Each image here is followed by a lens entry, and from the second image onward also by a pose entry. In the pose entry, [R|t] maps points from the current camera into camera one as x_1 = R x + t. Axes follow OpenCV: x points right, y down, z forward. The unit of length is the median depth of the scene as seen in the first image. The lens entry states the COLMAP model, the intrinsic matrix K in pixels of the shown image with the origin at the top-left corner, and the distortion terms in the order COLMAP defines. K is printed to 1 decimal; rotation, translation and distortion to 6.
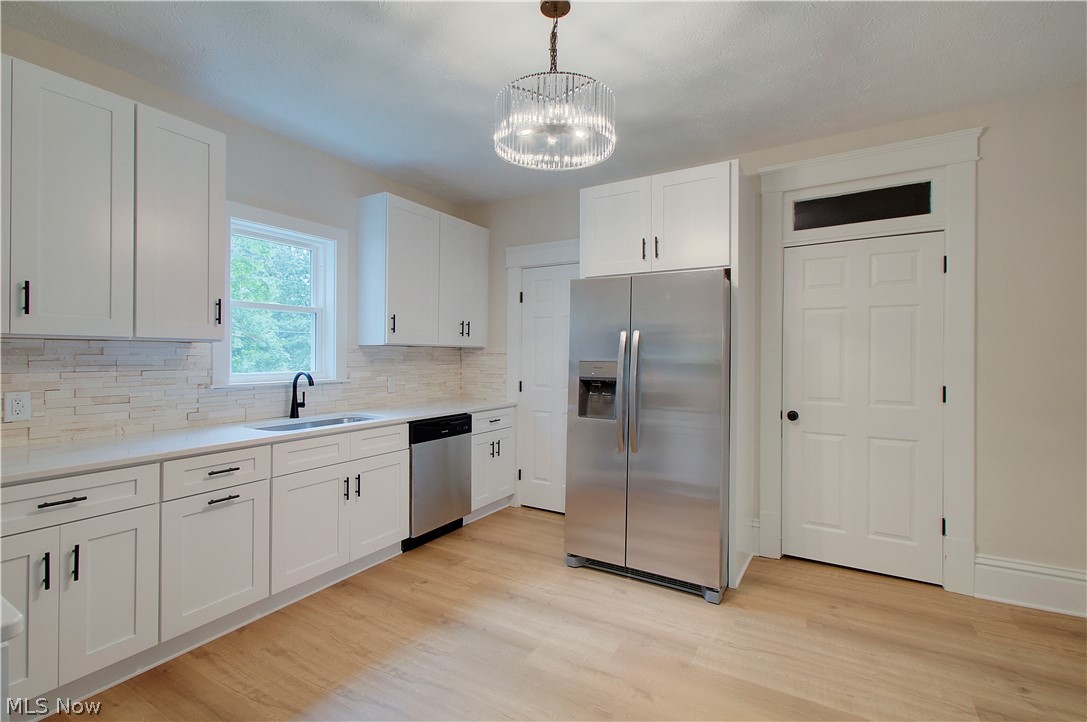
lens RADIAL K [[491.6, 0, 542.5], [0, 491.6, 352.7], [0, 0, 1]] dist [0.000860, 0.000367]
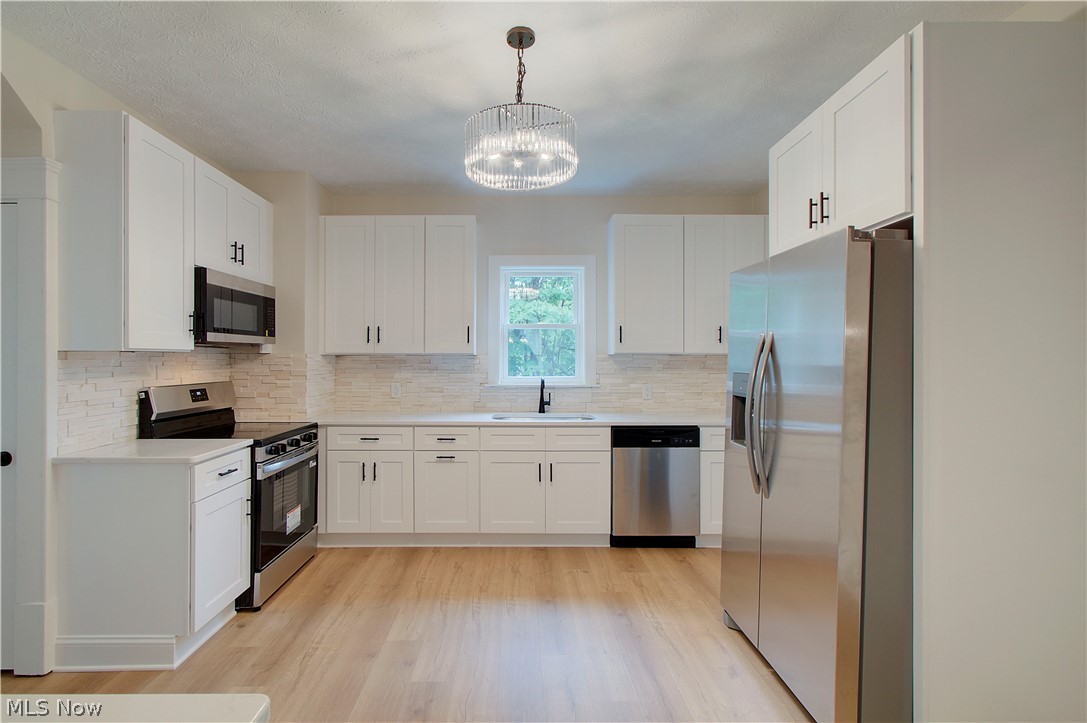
lens RADIAL K [[504.6, 0, 518.3], [0, 504.6, 357.7], [0, 0, 1]] dist [-0.002341, 0.000204]
pose [[0.508007, -0.004106, -0.861343, 0.674328], [0.004816, 0.999987, -0.001927, -0.009634], [0.861340, -0.003169, 0.508020, 0.310262]]
